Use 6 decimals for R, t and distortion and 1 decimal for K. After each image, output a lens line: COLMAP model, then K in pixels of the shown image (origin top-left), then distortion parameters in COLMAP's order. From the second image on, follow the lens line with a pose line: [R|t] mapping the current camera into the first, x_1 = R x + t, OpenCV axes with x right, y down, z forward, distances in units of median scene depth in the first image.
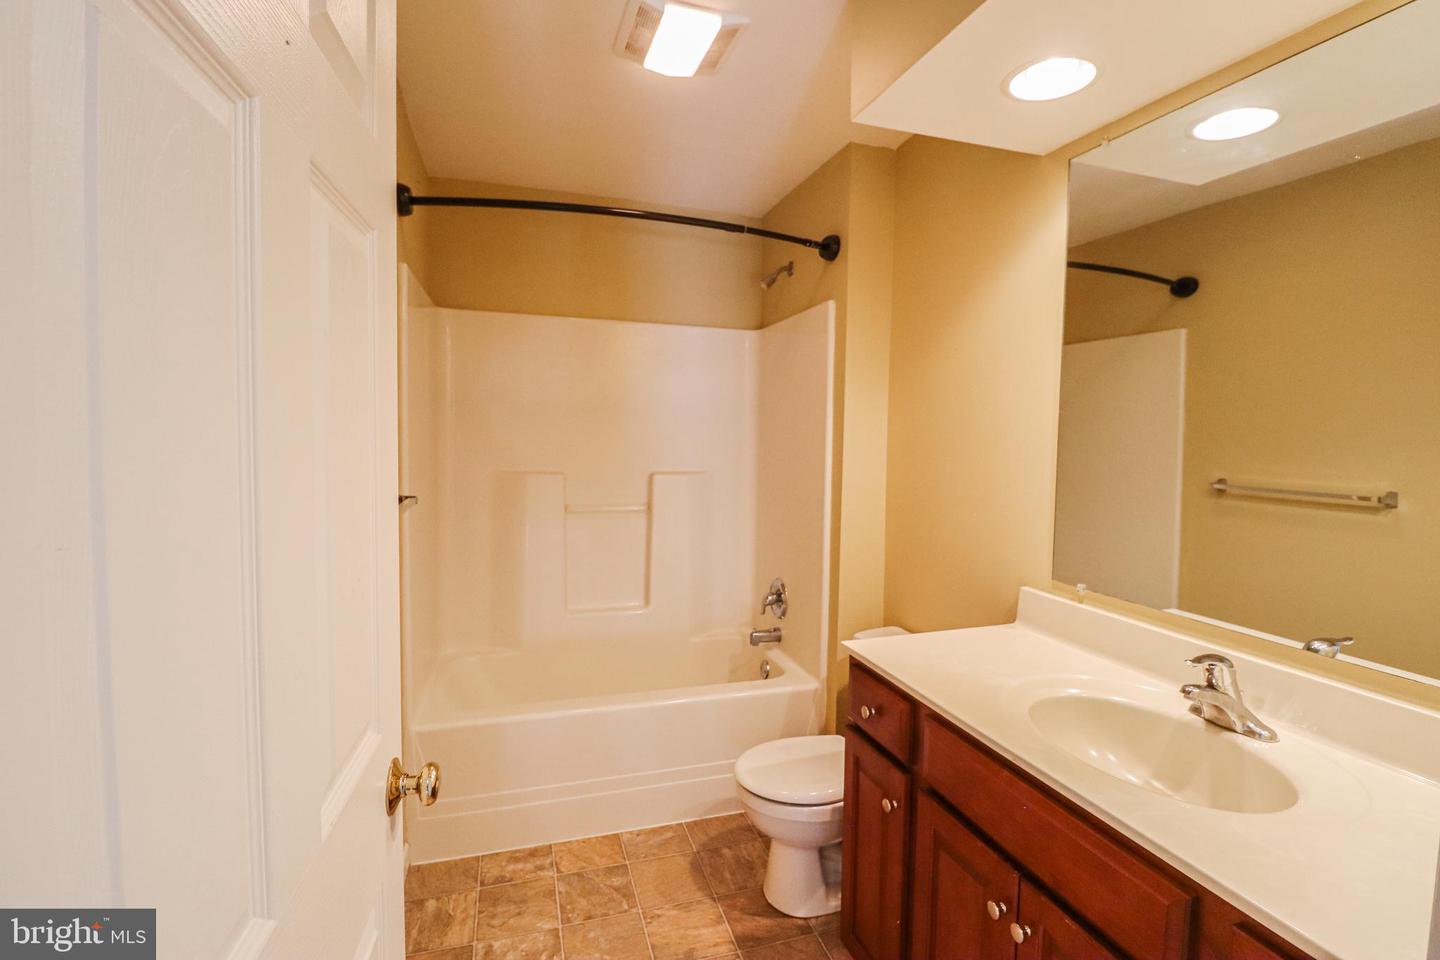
lens RADIAL K [[684.5, 0, 721.4], [0, 684.5, 467.3], [0, 0, 1]] dist [0.003193, -0.016319]
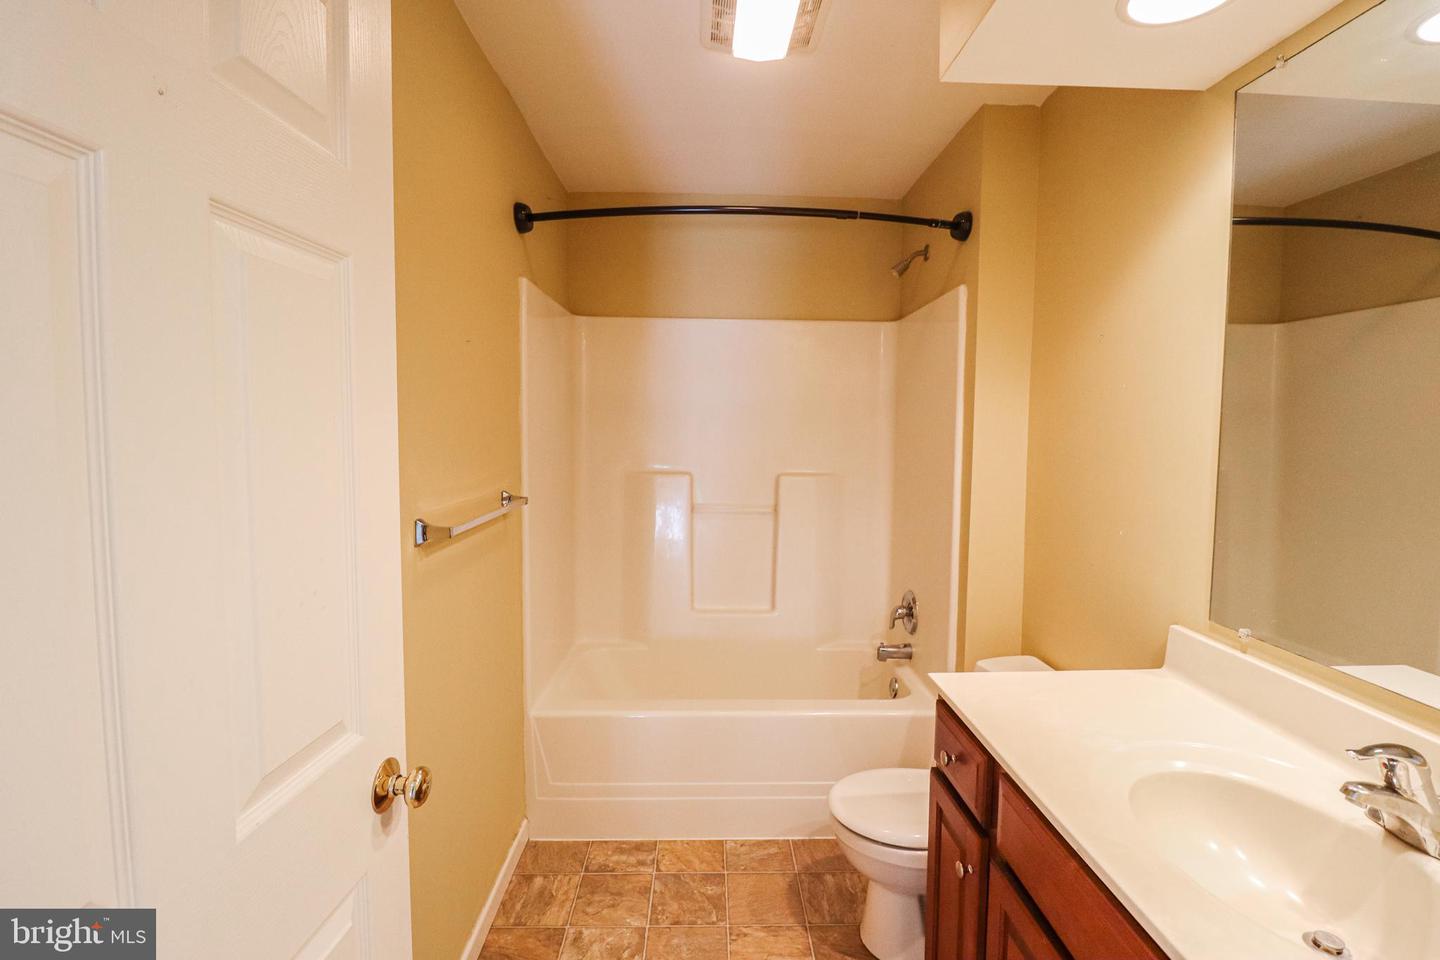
lens RADIAL K [[686.0, 0, 711.1], [0, 686.0, 468.8], [0, 0, 1]] dist [0.002386, -0.013566]
pose [[0.959238, 0.010067, -0.282421, 0.123194], [-0.007242, 0.999913, 0.011045, -0.014524], [0.282508, -0.008550, 0.959227, 0.056464]]
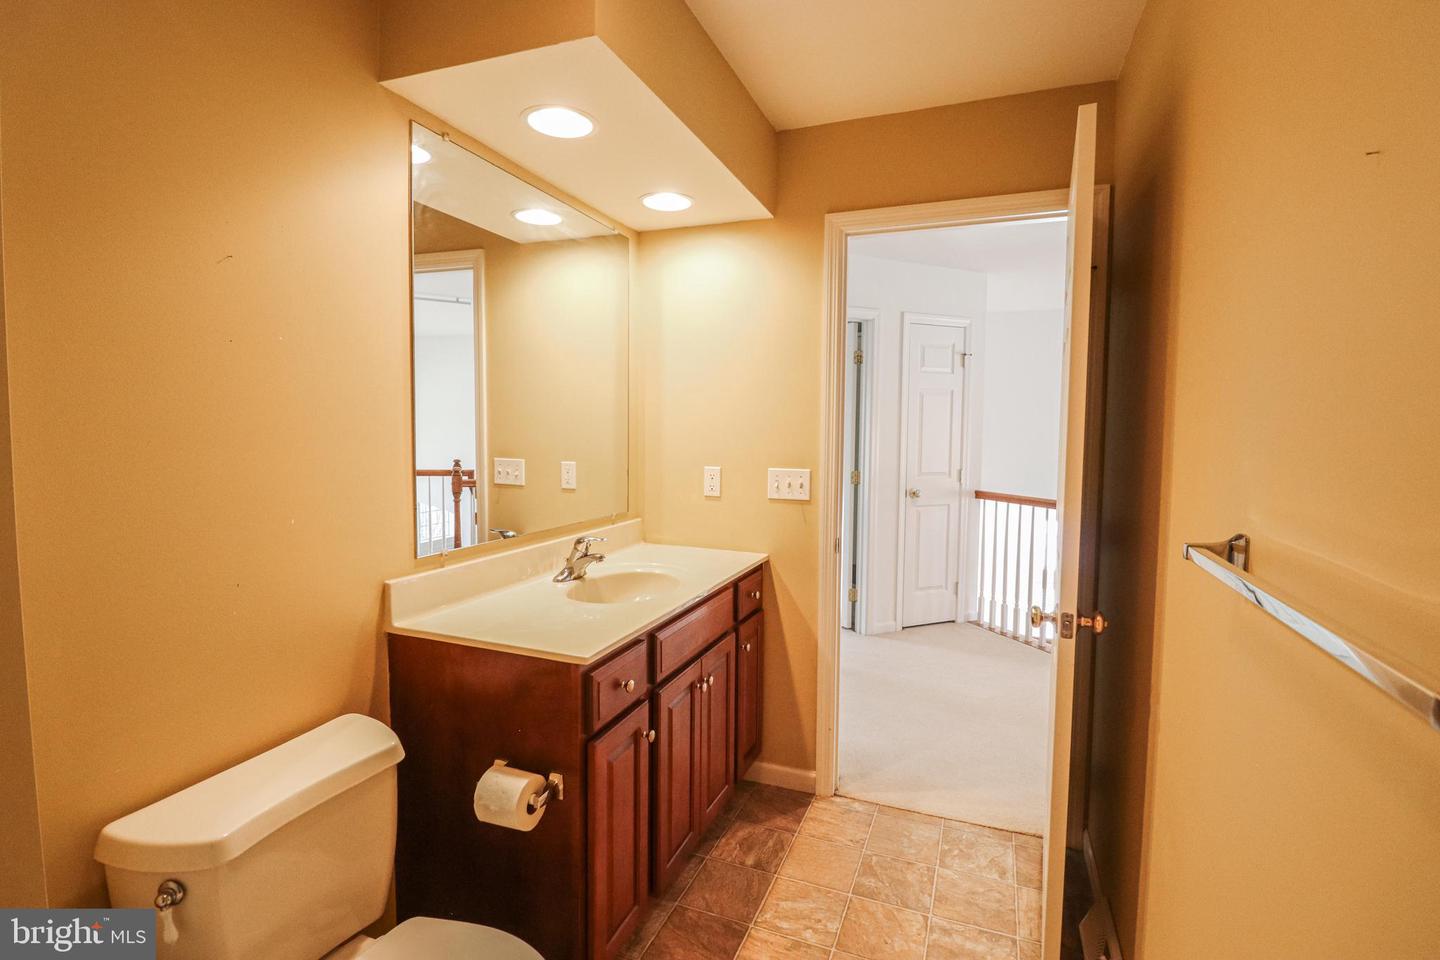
lens RADIAL K [[684.5, 0, 721.4], [0, 684.5, 467.3], [0, 0, 1]] dist [0.003193, -0.016319]
pose [[-0.782327, -0.069265, 0.619005, -0.562246], [0.000963, 0.993662, 0.112405, -0.094354], [-0.622868, 0.088533, -0.777302, 1.882393]]
